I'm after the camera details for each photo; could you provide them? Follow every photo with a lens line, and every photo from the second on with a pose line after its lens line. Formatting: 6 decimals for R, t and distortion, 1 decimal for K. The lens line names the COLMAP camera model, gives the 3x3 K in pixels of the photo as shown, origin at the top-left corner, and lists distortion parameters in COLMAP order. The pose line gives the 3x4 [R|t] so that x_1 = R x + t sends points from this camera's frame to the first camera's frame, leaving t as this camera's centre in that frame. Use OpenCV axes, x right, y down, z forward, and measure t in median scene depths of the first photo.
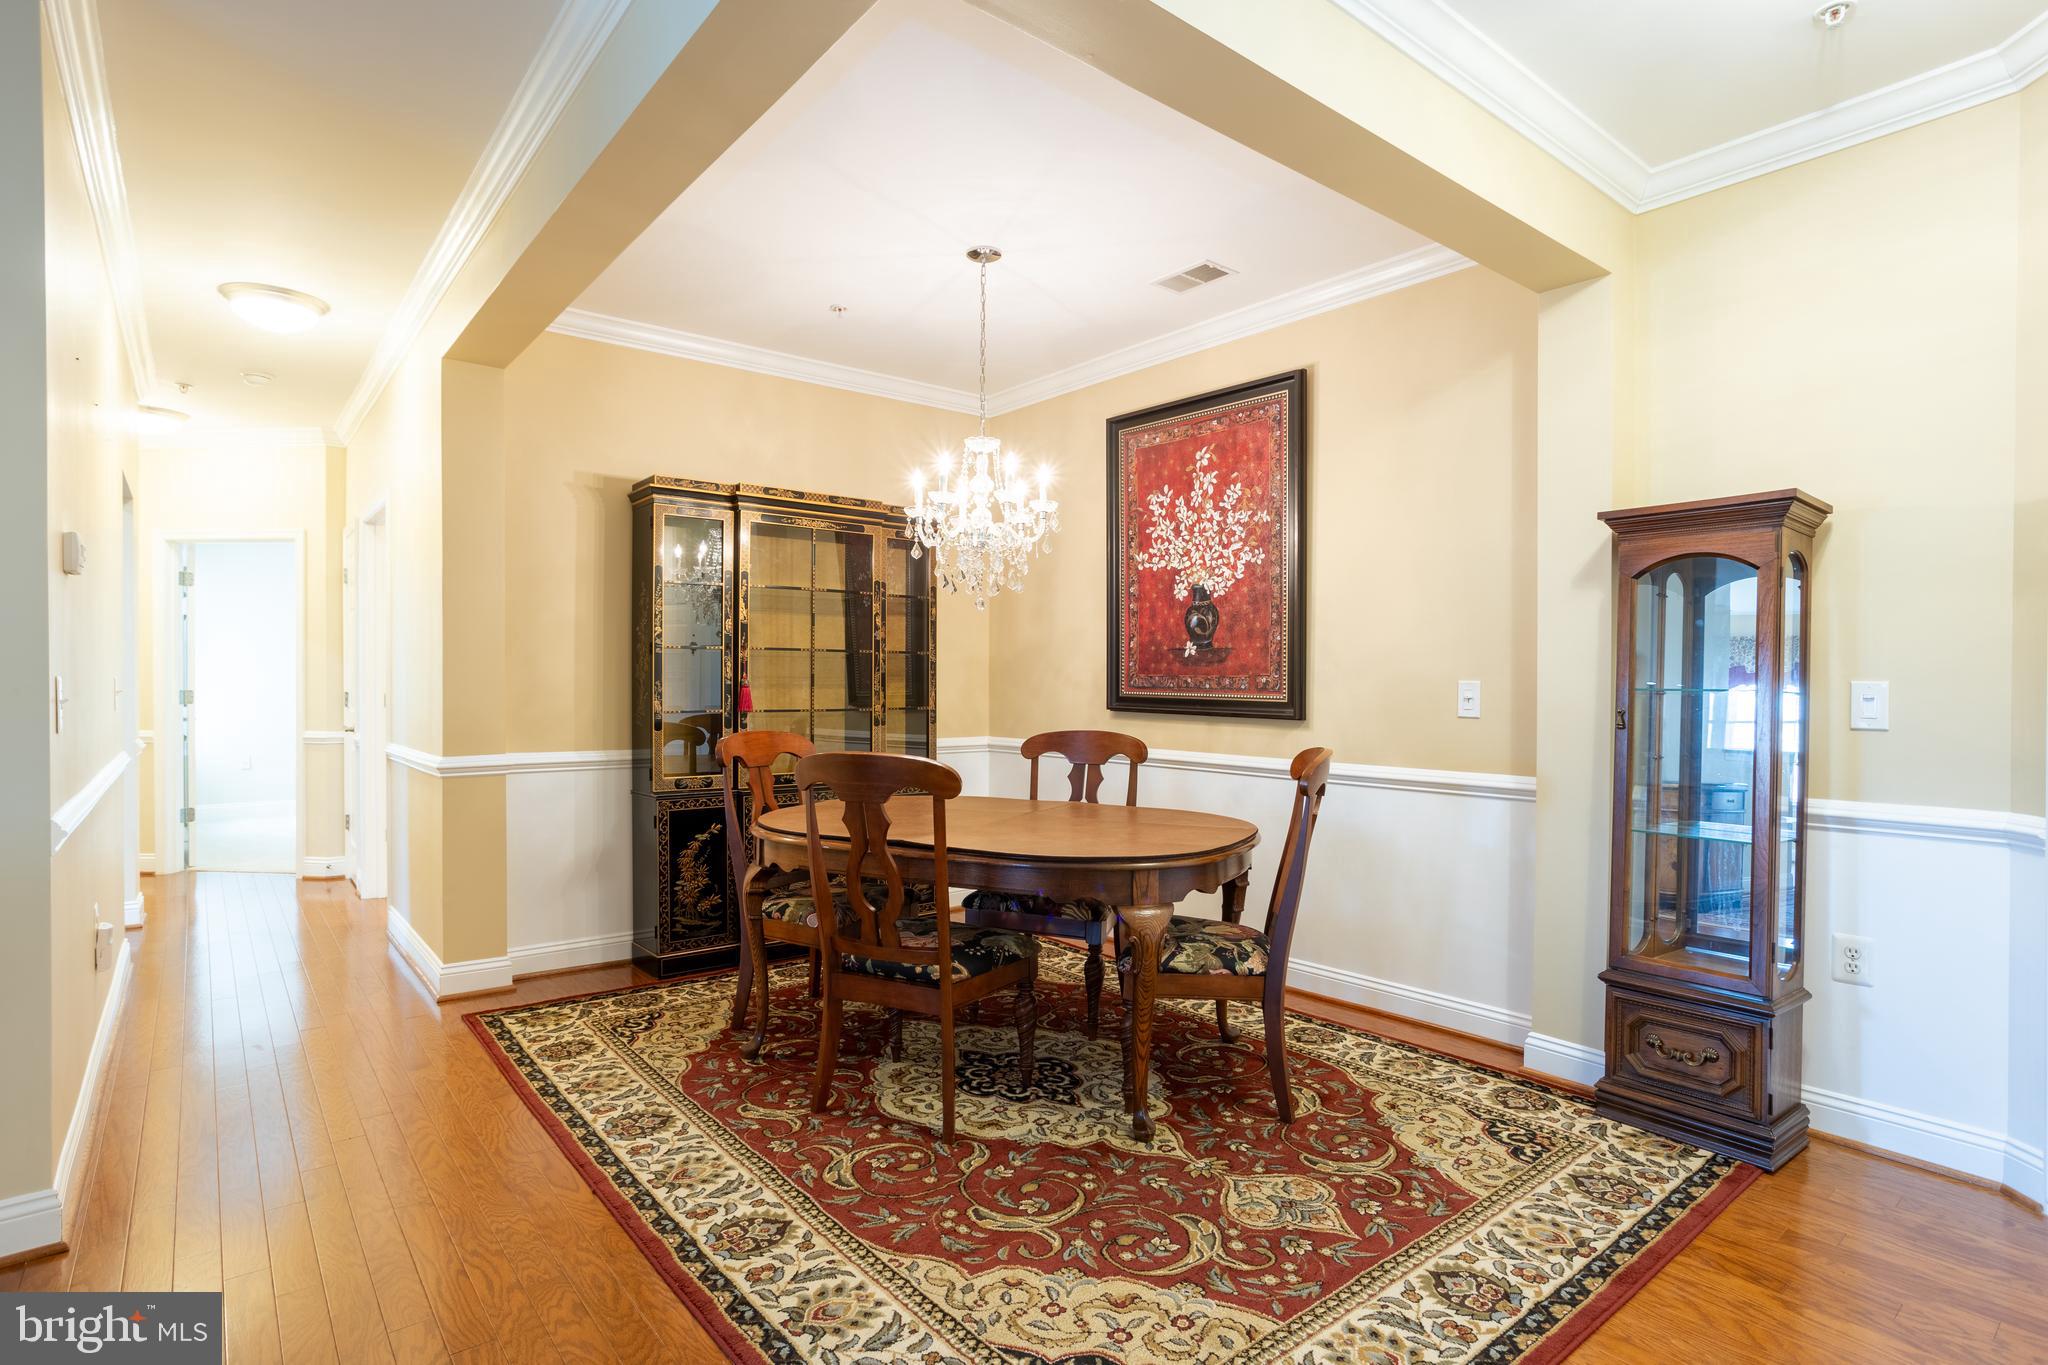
lens RADIAL K [[1031.6, 0, 1033.2], [0, 1031.6, 695.3], [0, 0, 1]] dist [-0.055220, 0.032236]
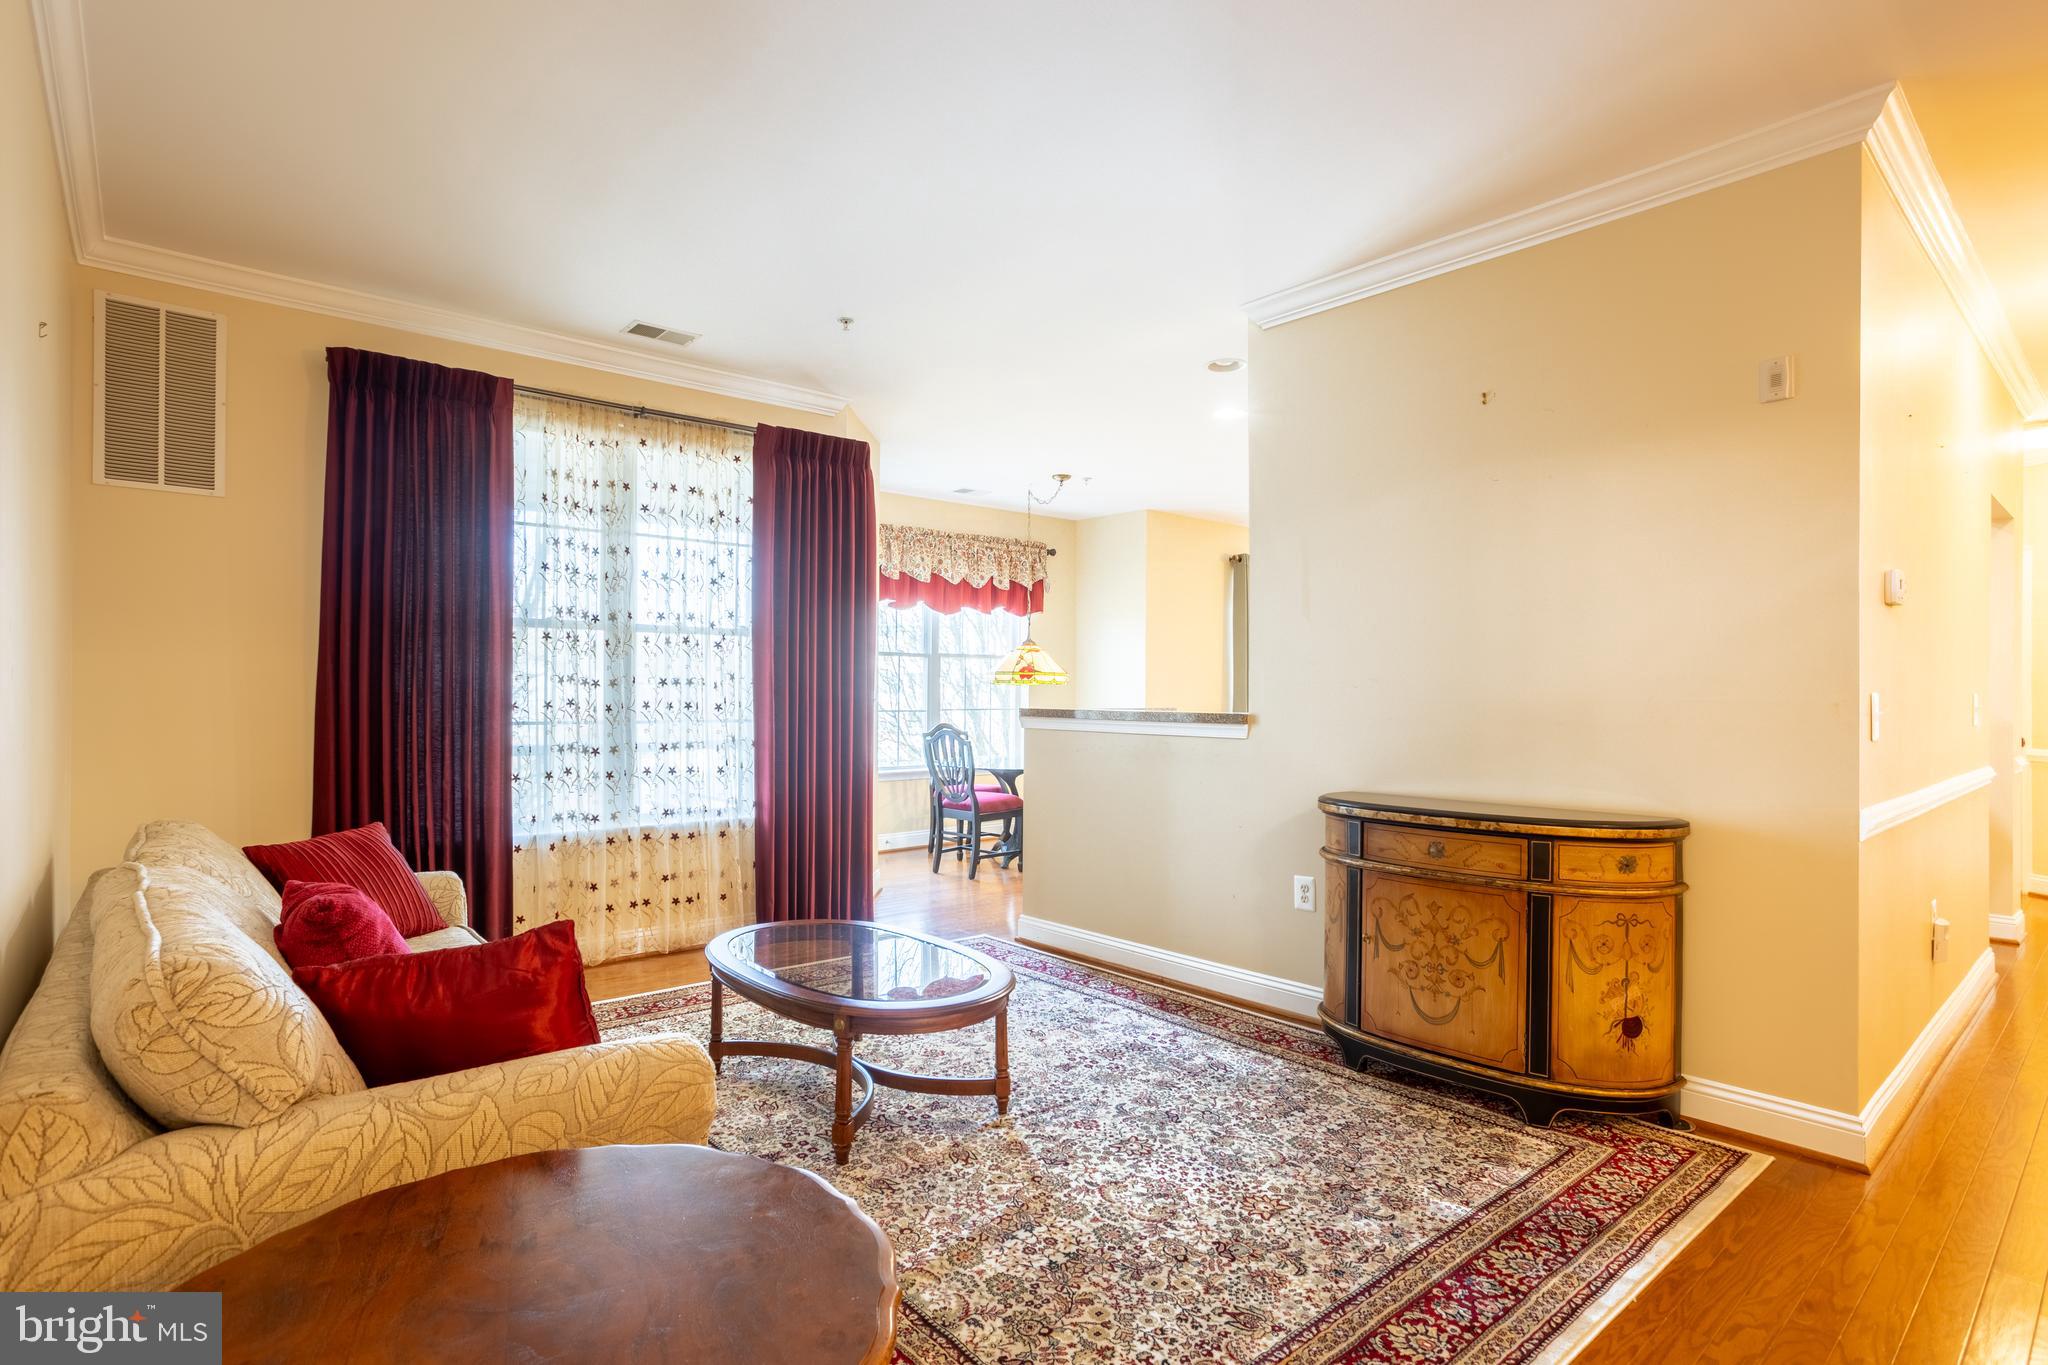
lens RADIAL K [[1031.6, 0, 1030.6], [0, 1031.6, 693.9], [0, 0, 1]] dist [-0.055220, 0.032236]
pose [[0.031287, -0.001623, -0.999509, 0.130401], [-0.019255, 0.999812, -0.002226, 0.003178], [0.999325, 0.019315, 0.031250, -0.022881]]
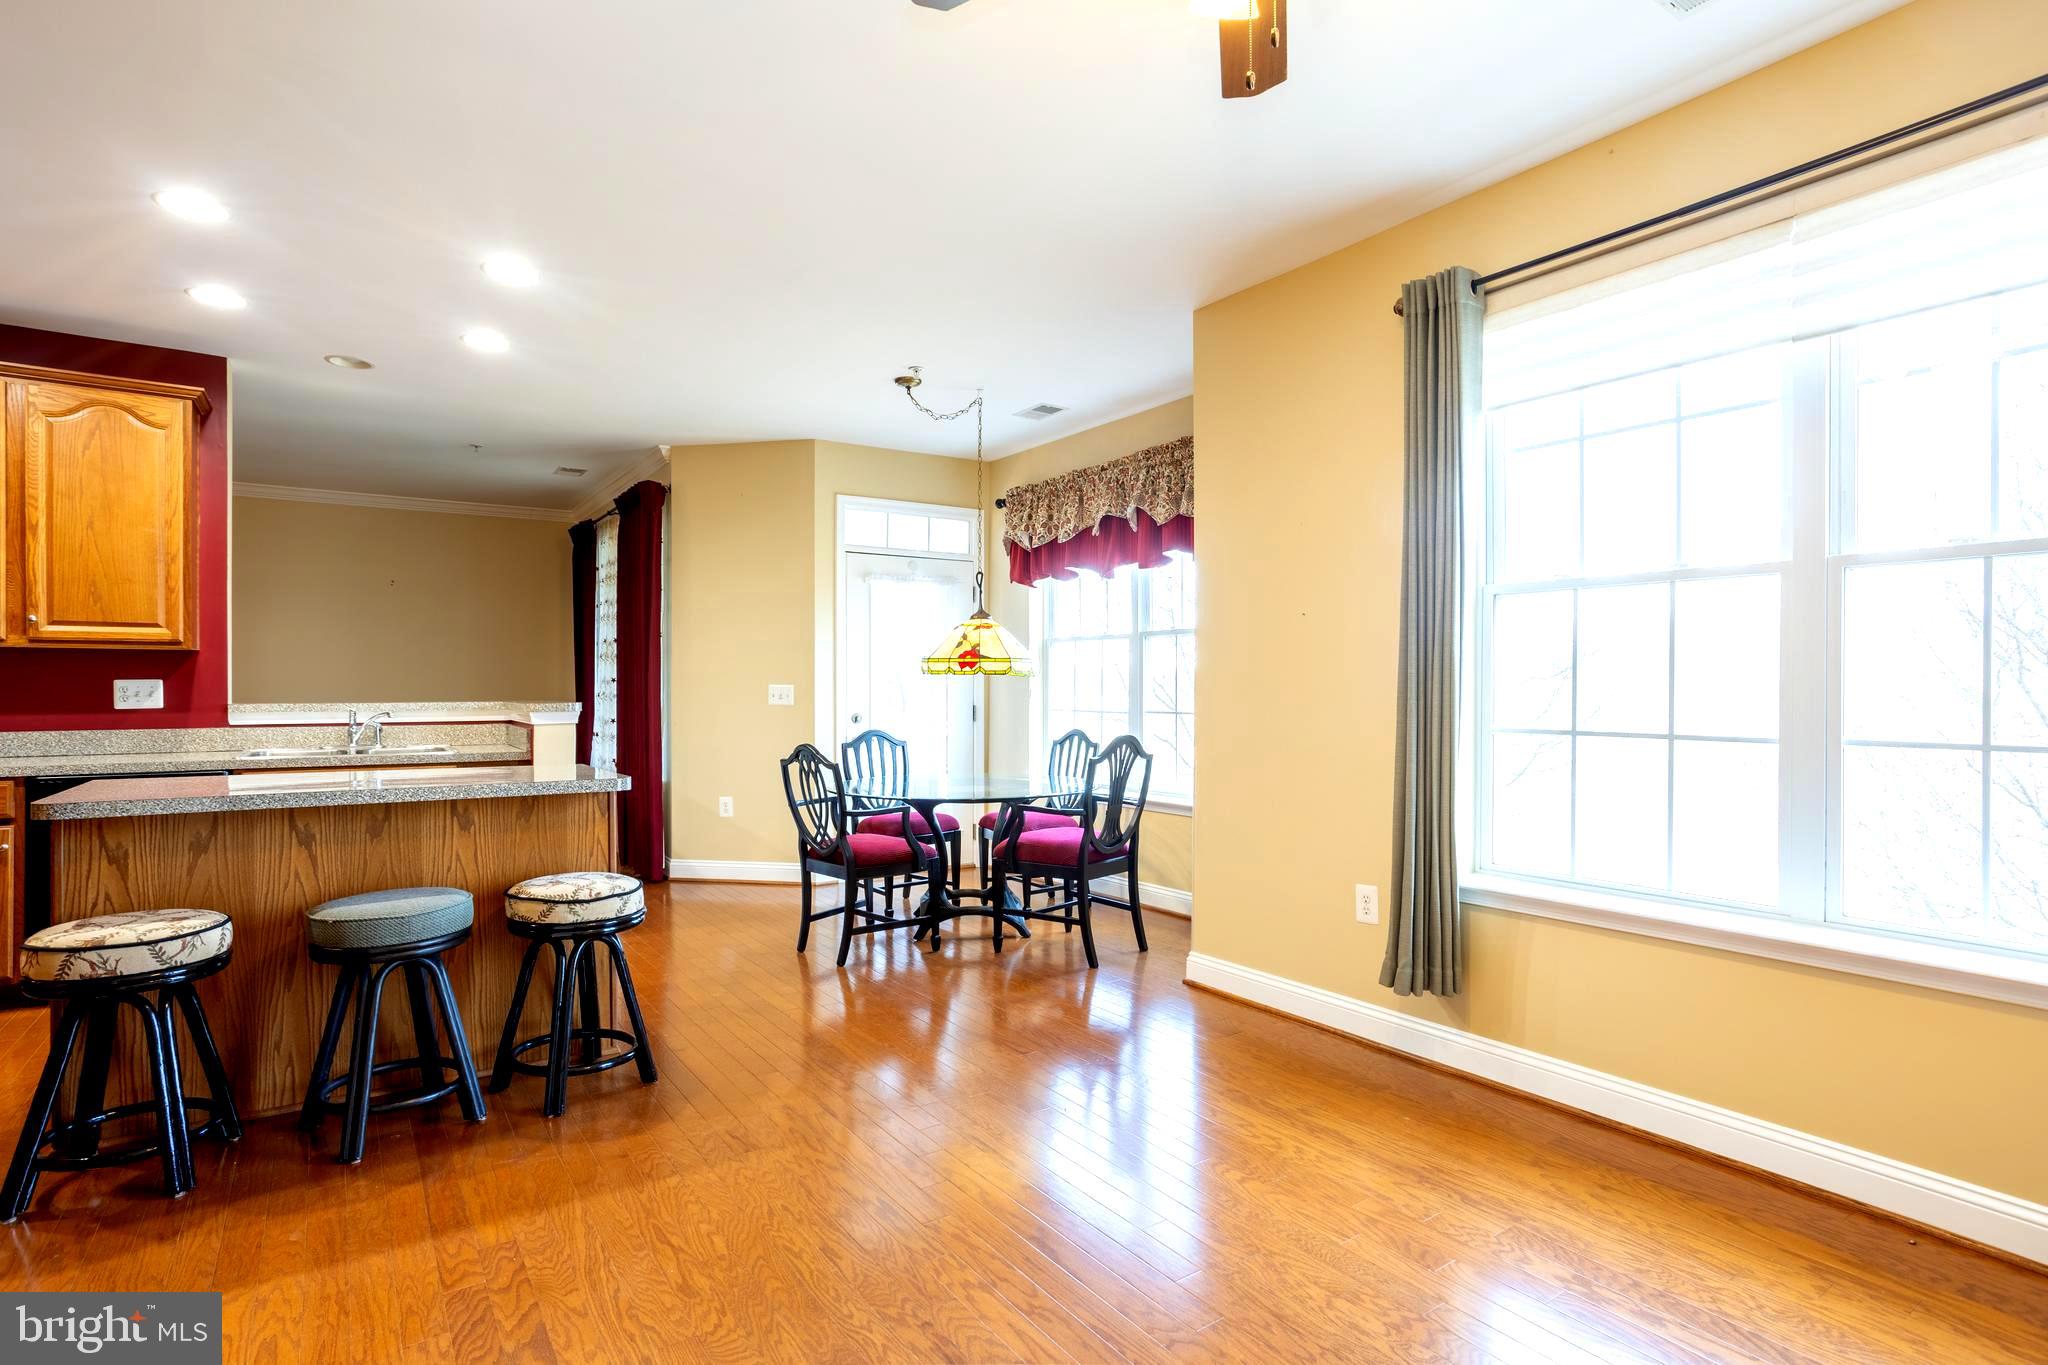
lens RADIAL K [[1031.6, 0, 1025.8], [0, 1031.6, 692.2], [0, 0, 1]] dist [-0.055220, 0.032236]
pose [[-0.996191, -0.003799, 0.087115, -2.309589], [-0.002036, 0.999792, 0.020308, -0.028678], [-0.087174, 0.020053, -0.995991, 1.591982]]
